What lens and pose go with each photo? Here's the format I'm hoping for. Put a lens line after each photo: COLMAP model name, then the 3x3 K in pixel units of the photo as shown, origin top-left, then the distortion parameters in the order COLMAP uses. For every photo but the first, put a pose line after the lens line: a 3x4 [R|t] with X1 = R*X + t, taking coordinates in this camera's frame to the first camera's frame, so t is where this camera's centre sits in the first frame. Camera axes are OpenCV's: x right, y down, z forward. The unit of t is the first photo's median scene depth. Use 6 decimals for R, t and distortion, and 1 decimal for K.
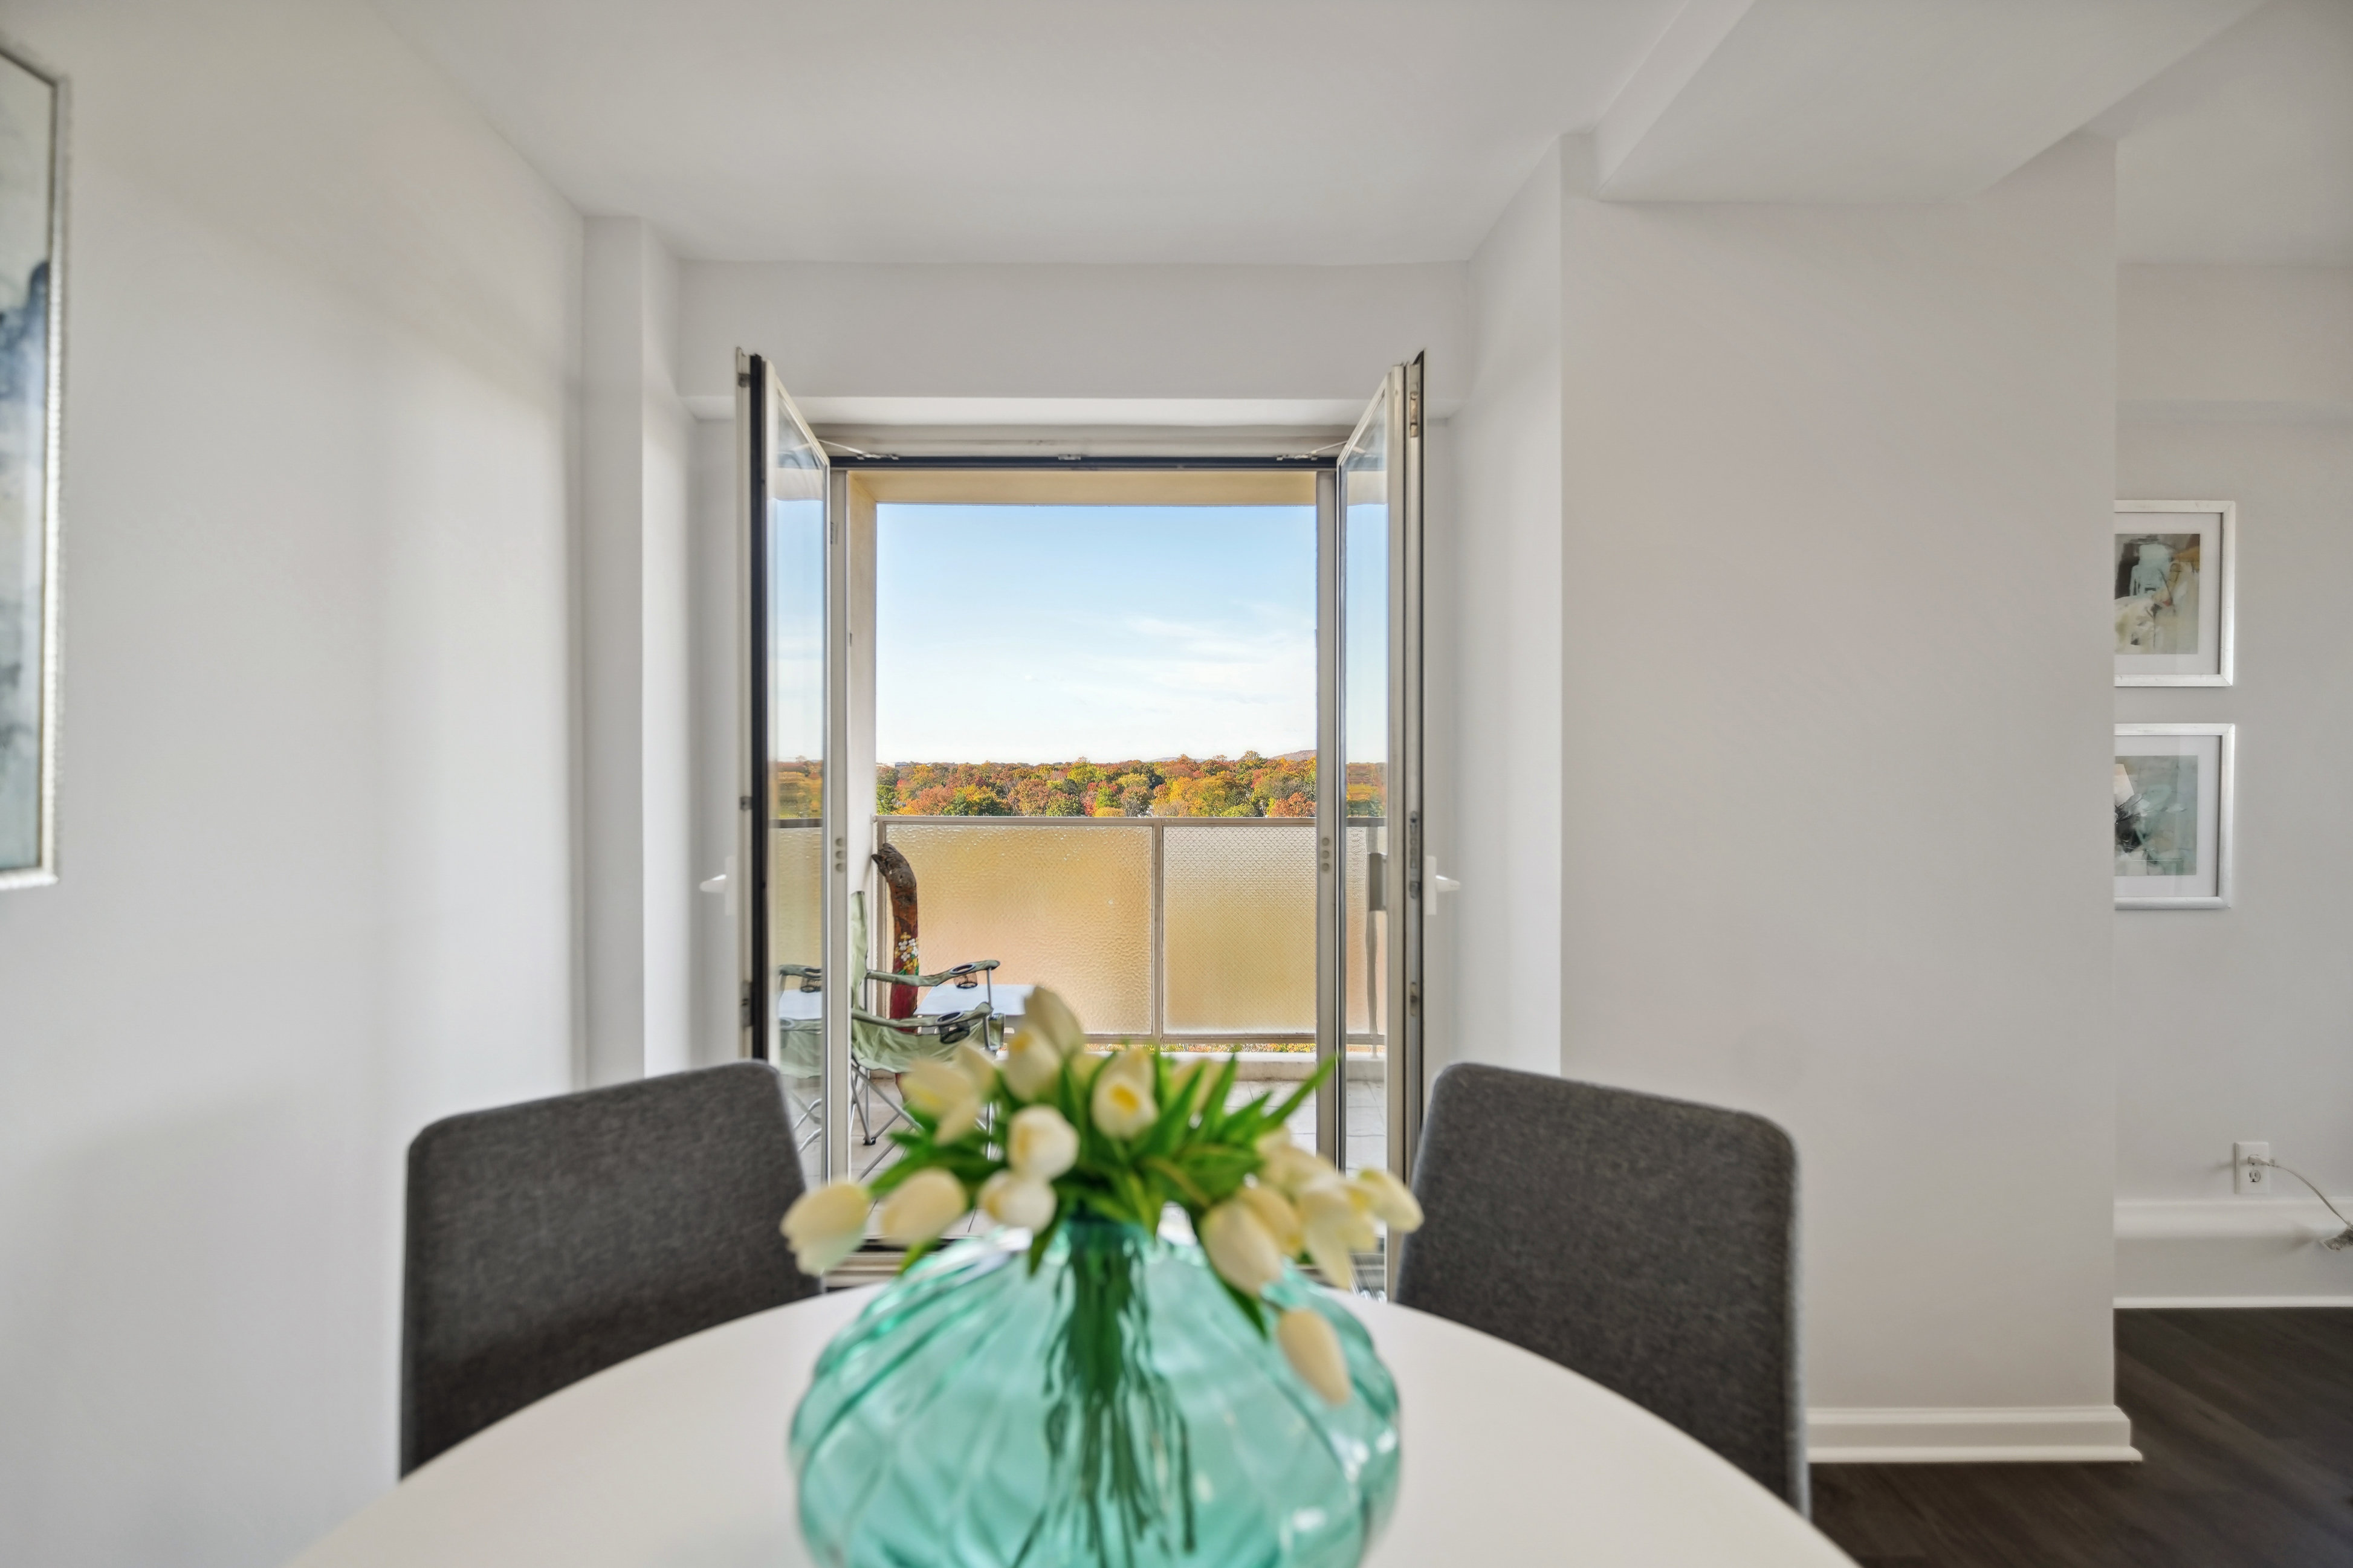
lens RADIAL K [[1127.6, 0, 1118.3], [0, 1127.6, 769.5], [0, 0, 1]] dist [0.004506, -0.002327]
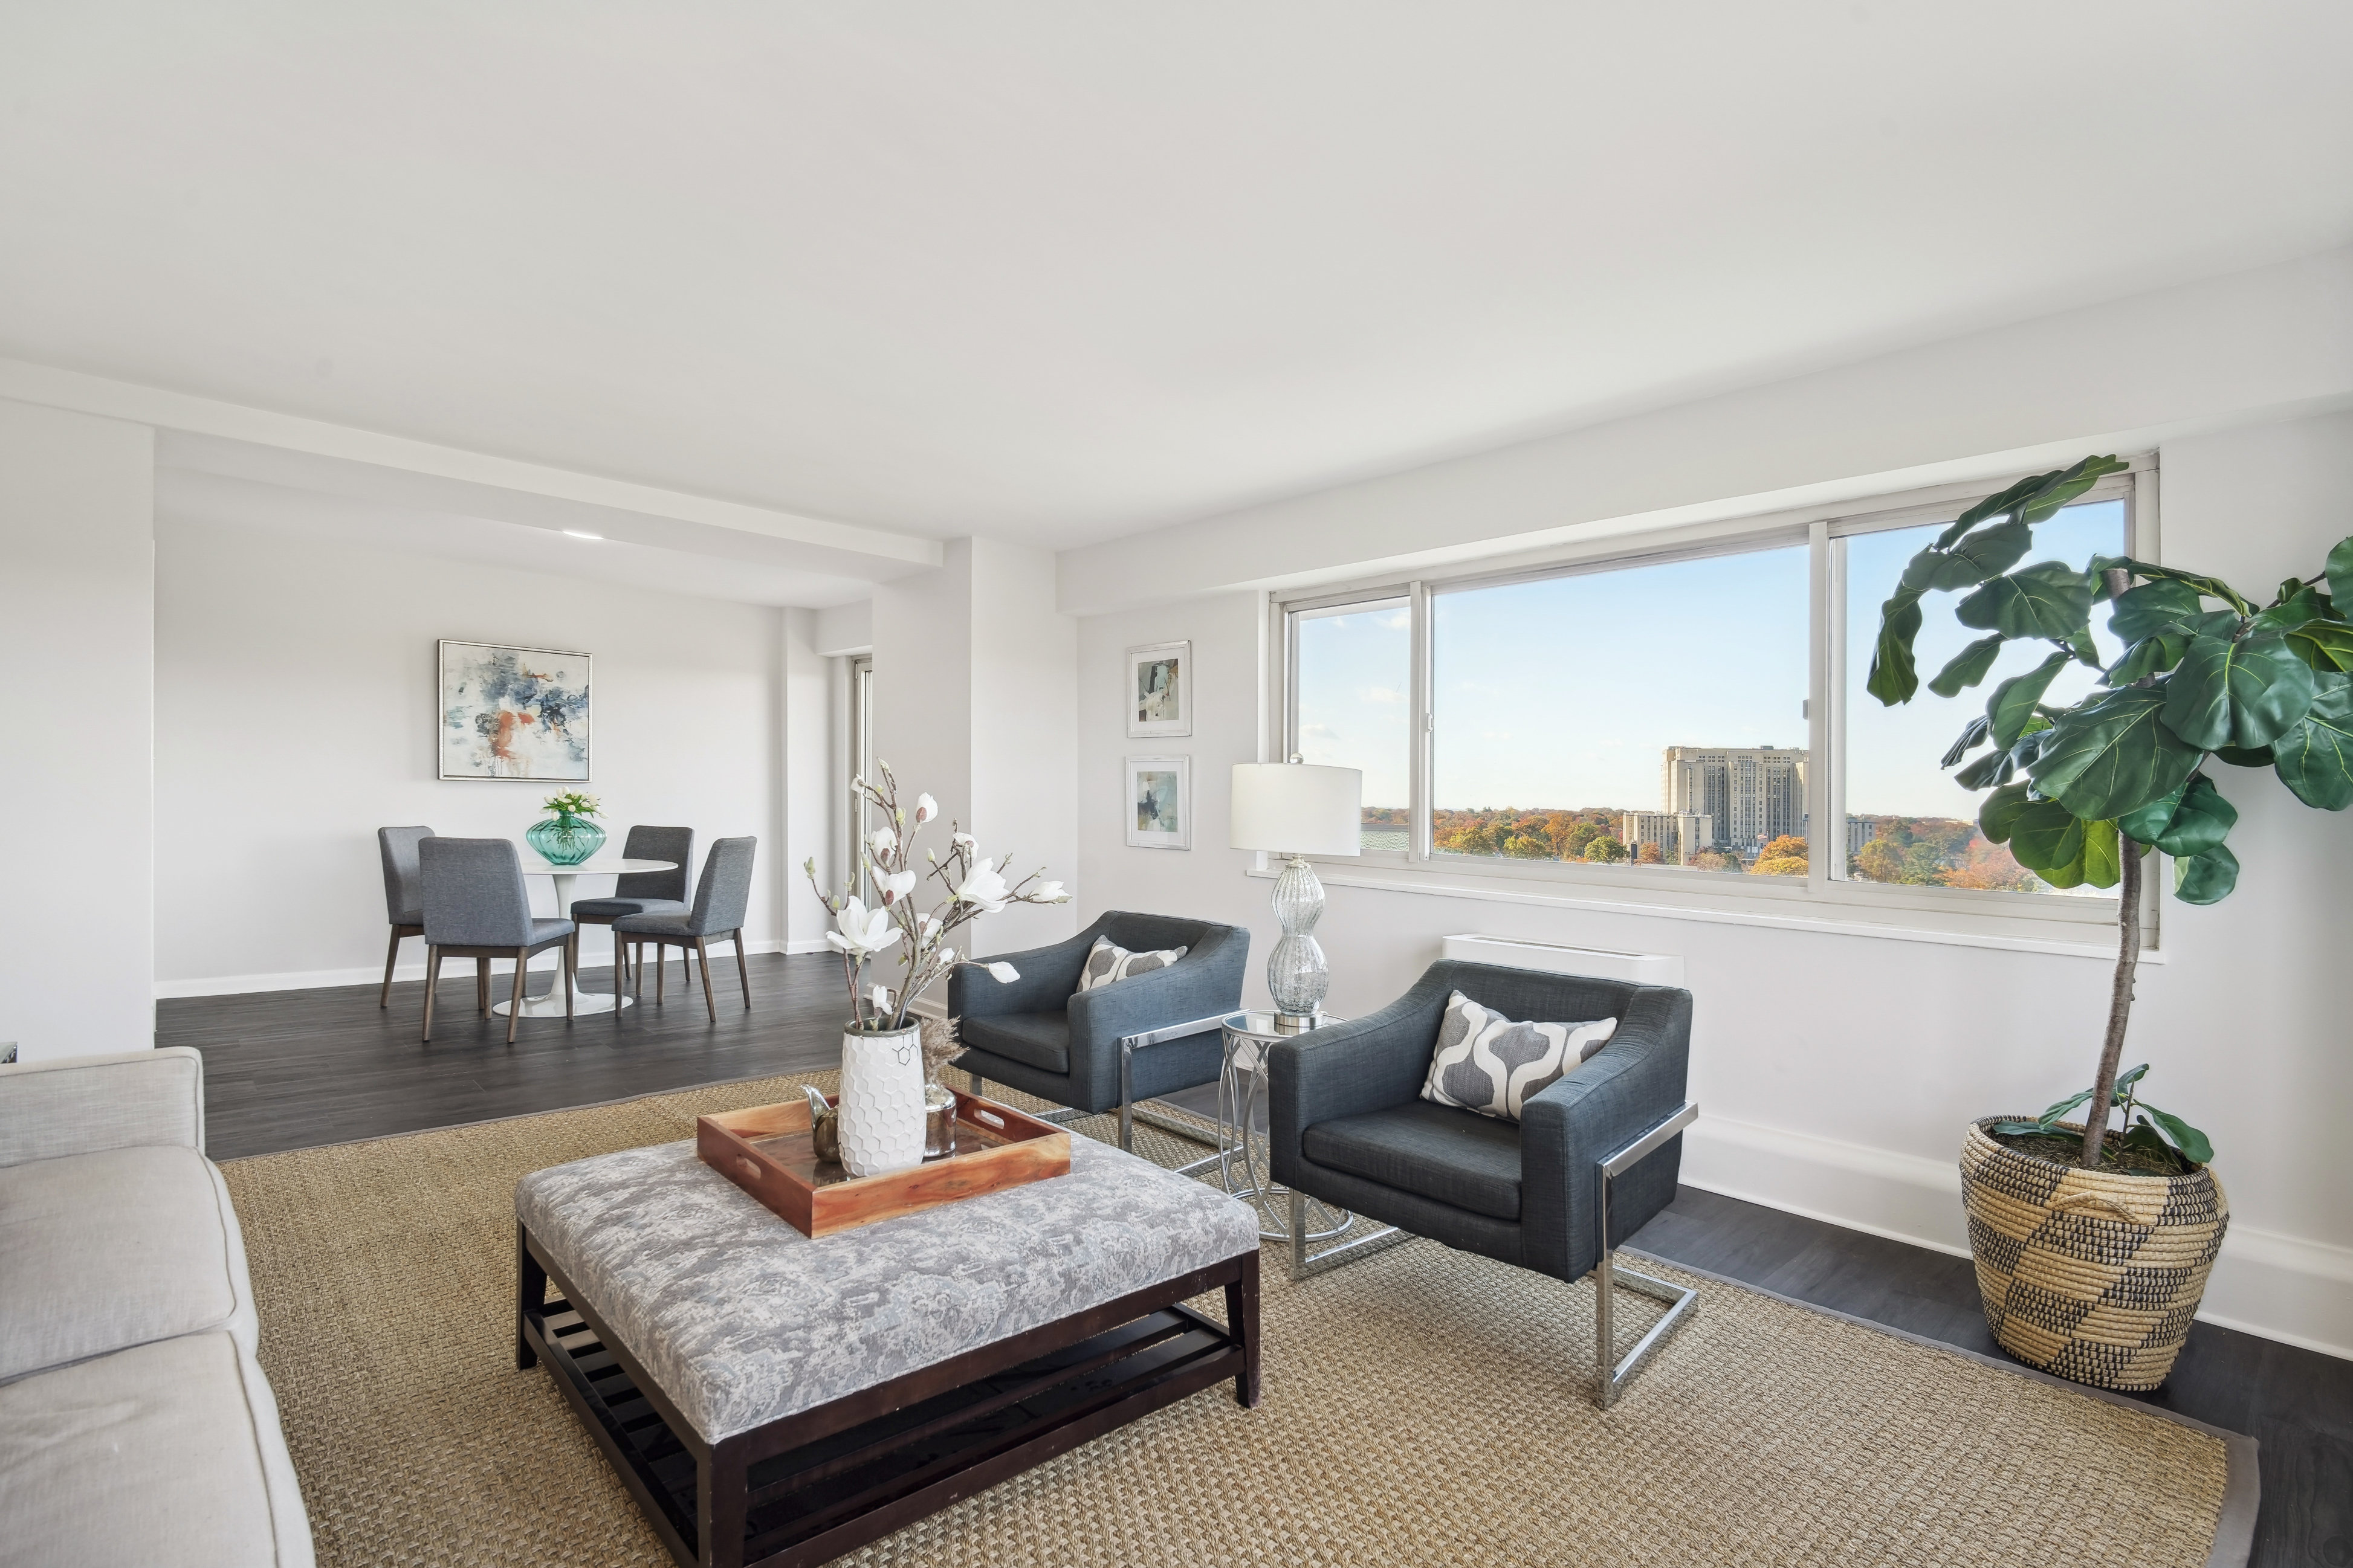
lens RADIAL K [[1127.6, 0, 1155.8], [0, 1127.6, 838.1], [0, 0, 1]] dist [0.004506, -0.002327]
pose [[0.676737, 0.044920, -0.734853, 2.330570], [-0.033208, 0.998983, 0.030484, 0.044013], [0.735475, 0.003773, 0.677541, -0.348795]]
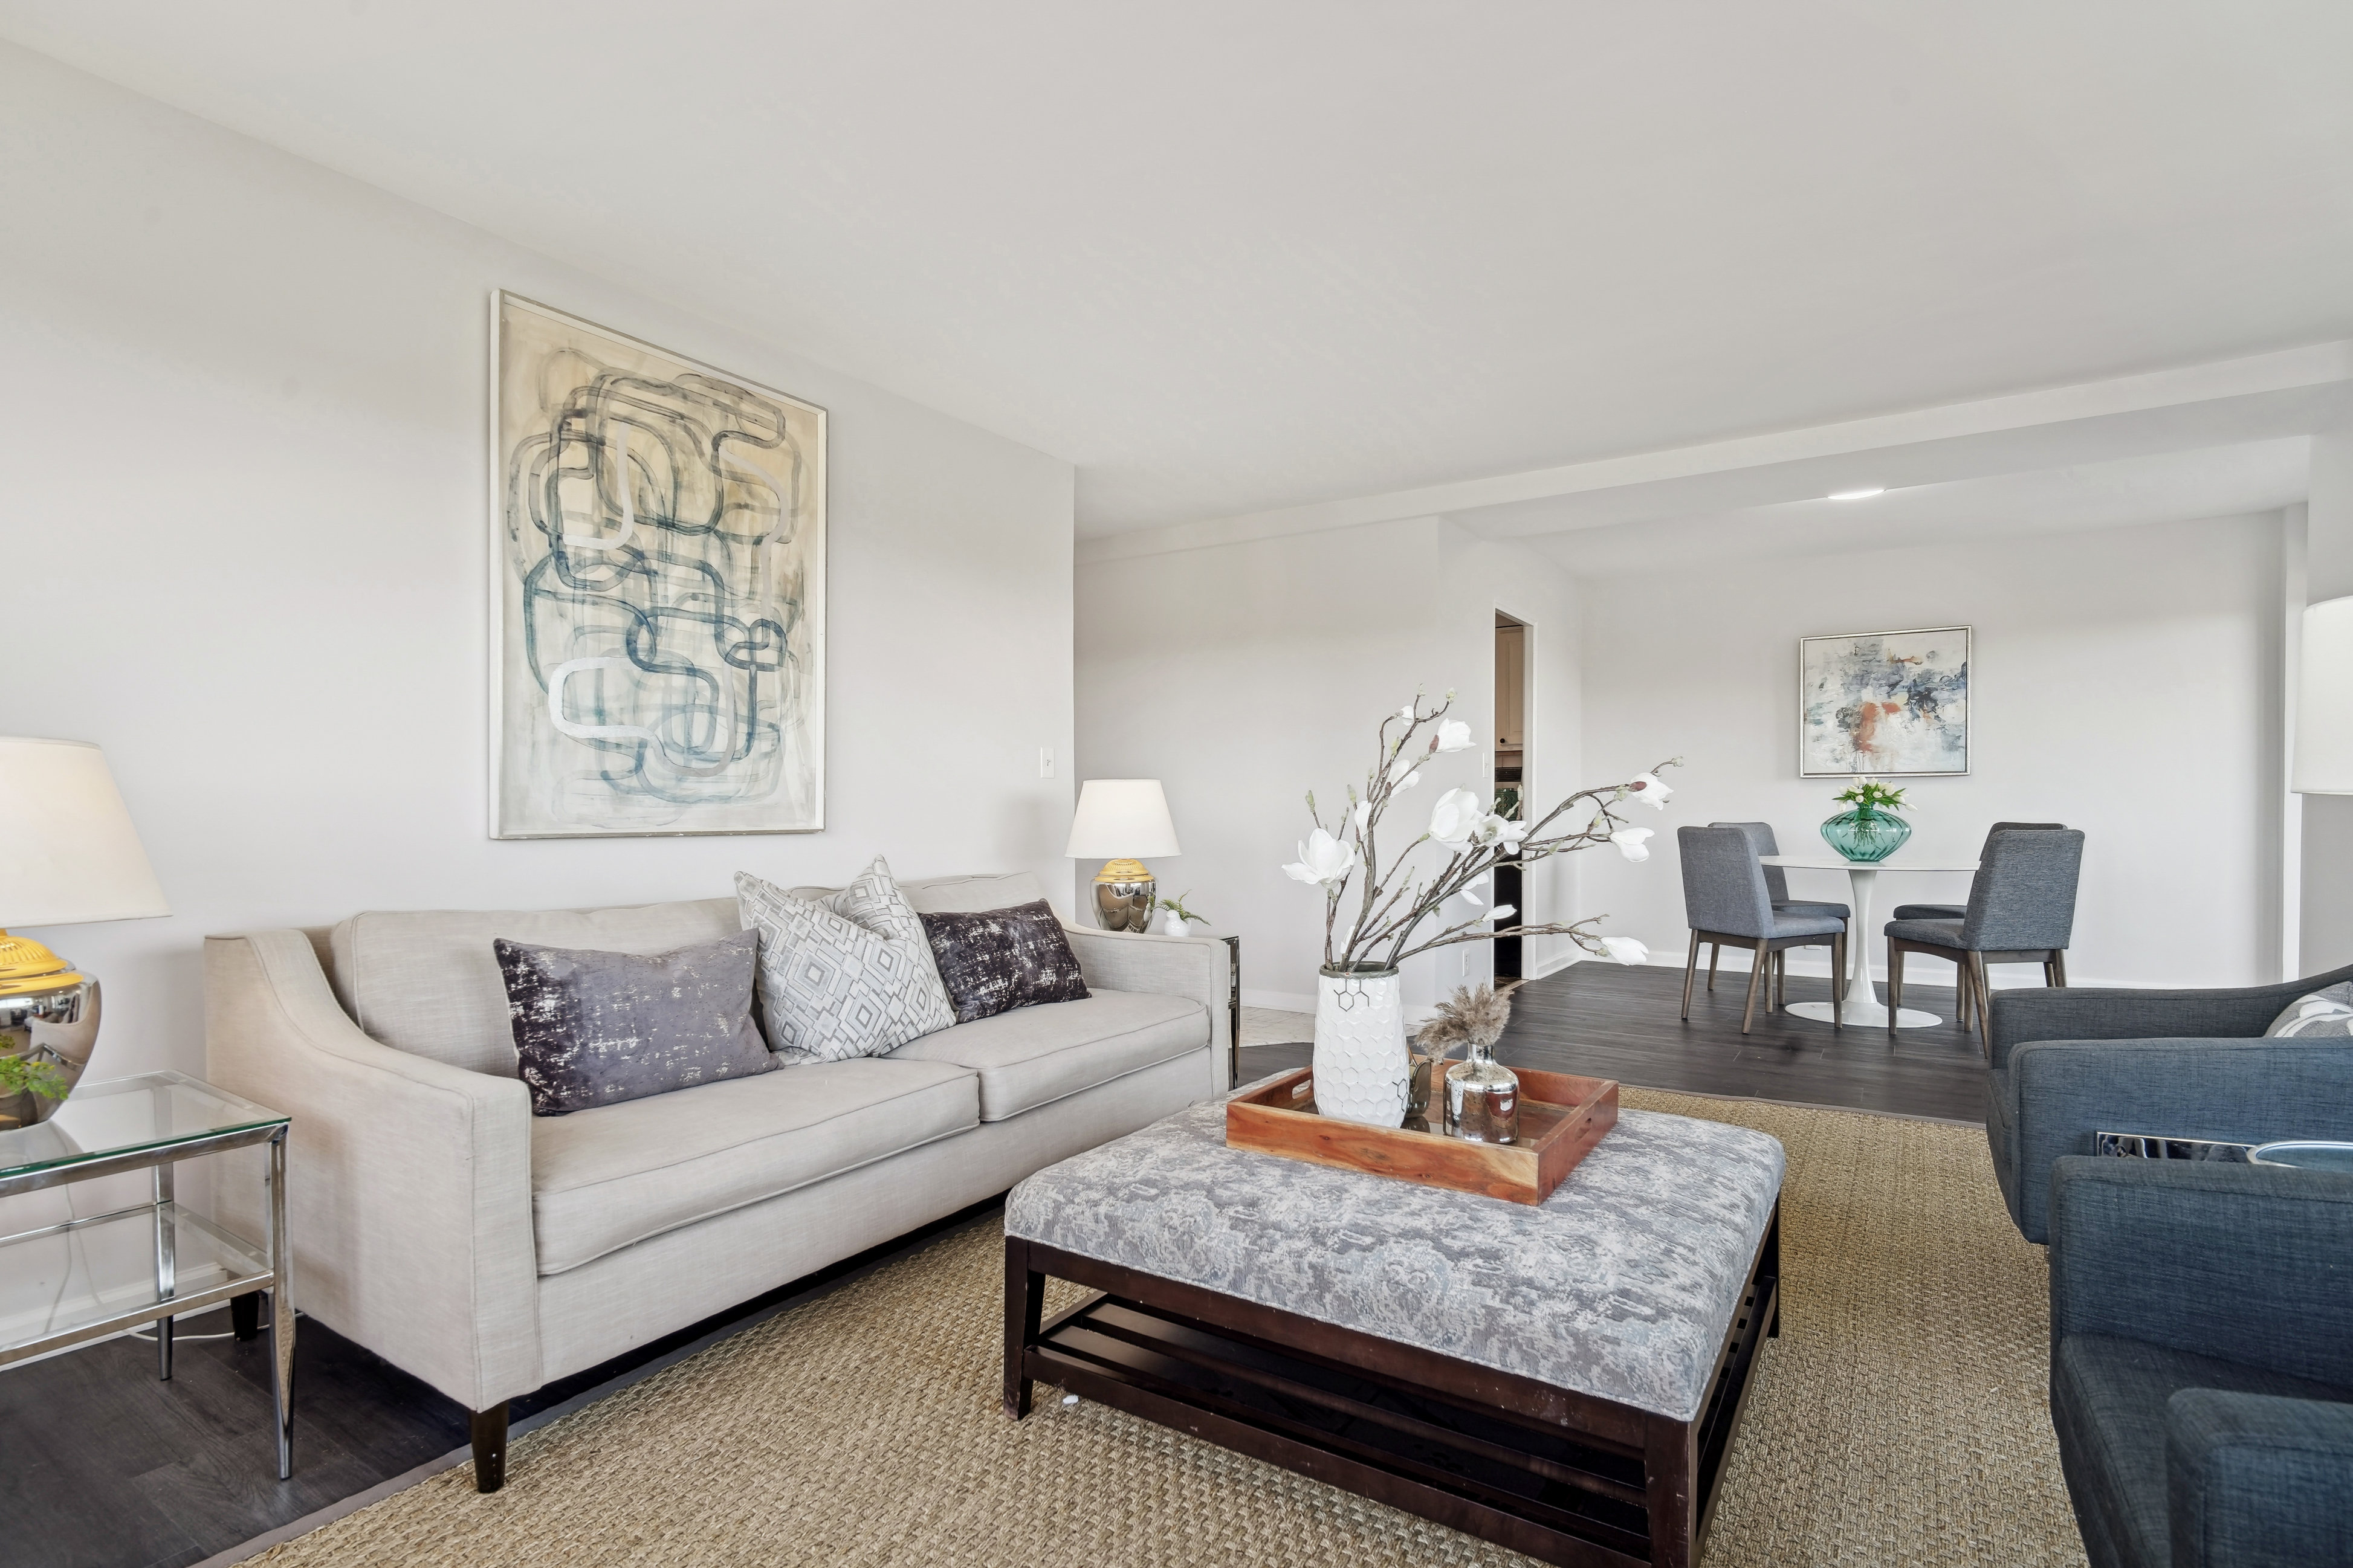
lens RADIAL K [[1127.6, 0, 1155.3], [0, 1127.6, 851.1], [0, 0, 1]] dist [0.004506, -0.002327]
pose [[-0.550061, 0.036651, -0.834320, 2.319663], [-0.002670, 0.998954, 0.045644, 0.092362], [0.835121, 0.027334, -0.549387, 0.319248]]
